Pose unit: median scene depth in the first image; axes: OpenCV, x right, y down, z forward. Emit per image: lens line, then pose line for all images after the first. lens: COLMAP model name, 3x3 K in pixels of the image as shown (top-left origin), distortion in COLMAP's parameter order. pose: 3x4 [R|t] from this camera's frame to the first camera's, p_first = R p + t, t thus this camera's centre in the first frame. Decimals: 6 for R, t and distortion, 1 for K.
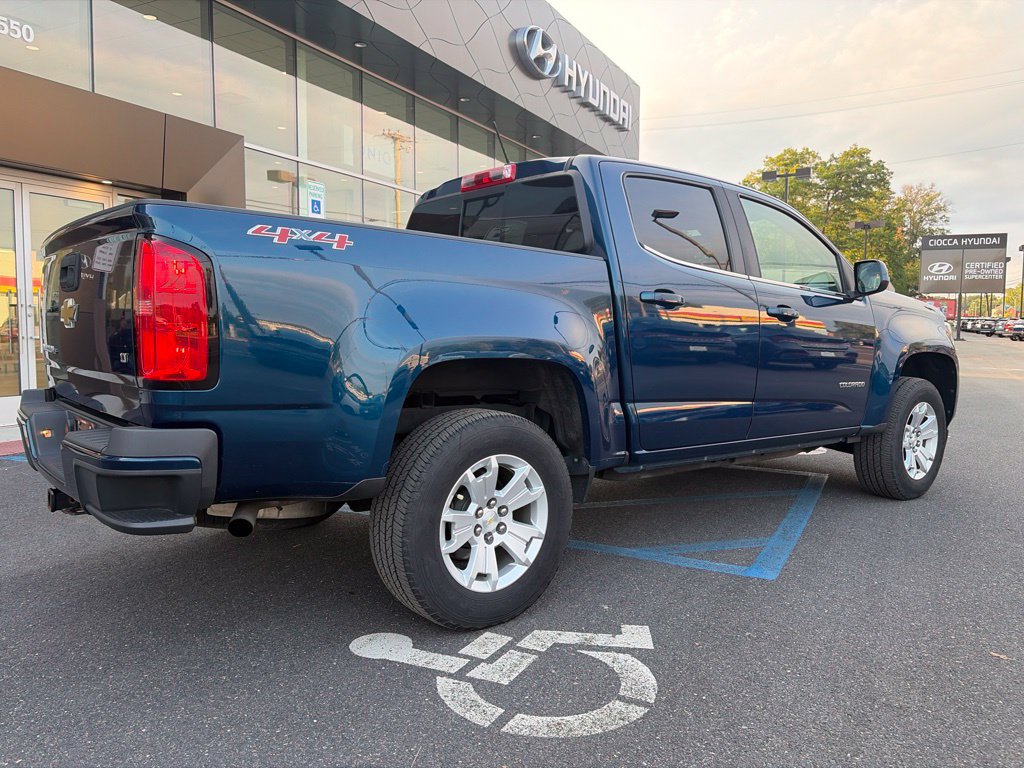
lens RADIAL K [[773.7, 0, 517.7], [0, 773.7, 375.2], [0, 0, 1]] dist [0.055675, -0.069930]
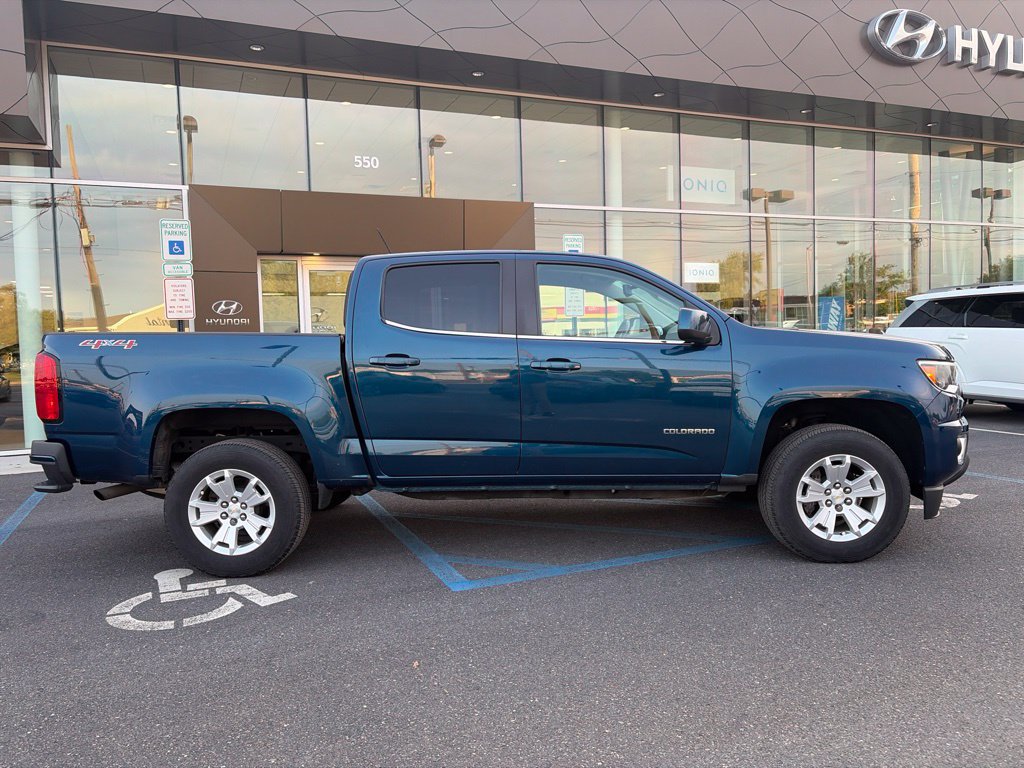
lens RADIAL K [[770.7, 0, 512.0], [0, 770.7, 384.0], [0, 0, 1]] dist [0.055296, -0.054117]
pose [[0.765065, 0.007047, -0.643915, 1.086018], [-0.008259, 0.999965, 0.001131, -0.058536], [0.643900, 0.004453, 0.765097, 0.120592]]
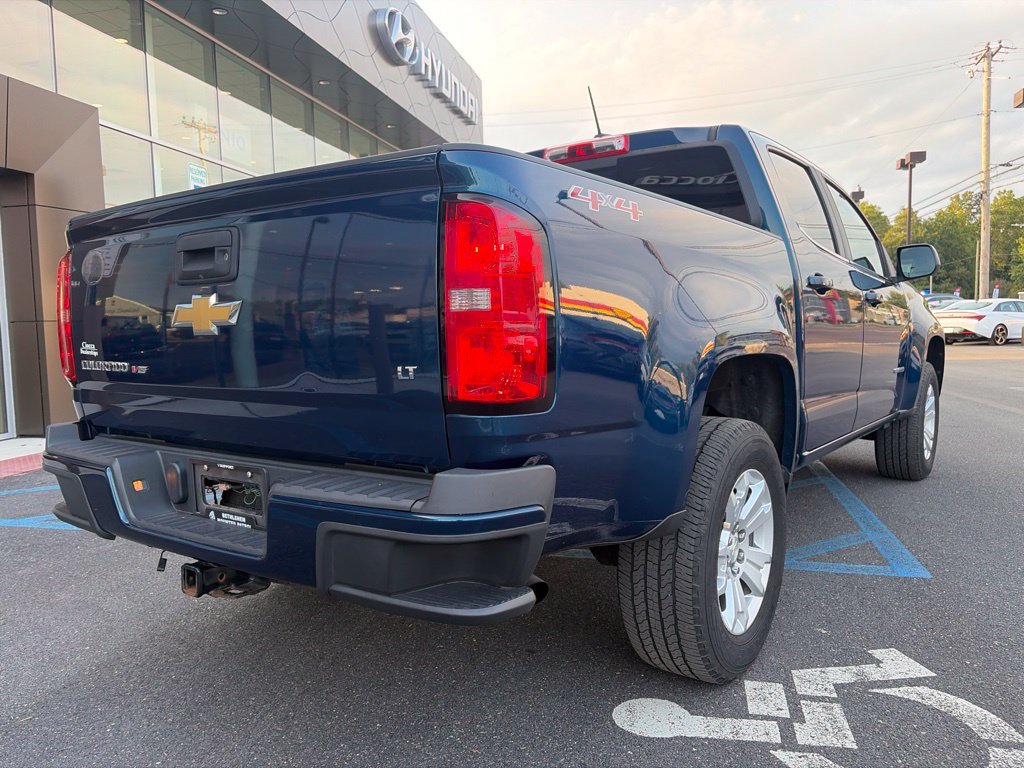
lens RADIAL K [[772.9, 0, 515.7], [0, 772.9, 379.6], [0, 0, 1]] dist [0.023723, -0.001150]
pose [[0.968191, -0.046109, 0.245929, -0.357530], [0.044046, 0.998933, 0.013883, -0.013420], [-0.246306, -0.002609, 0.969188, 0.188084]]
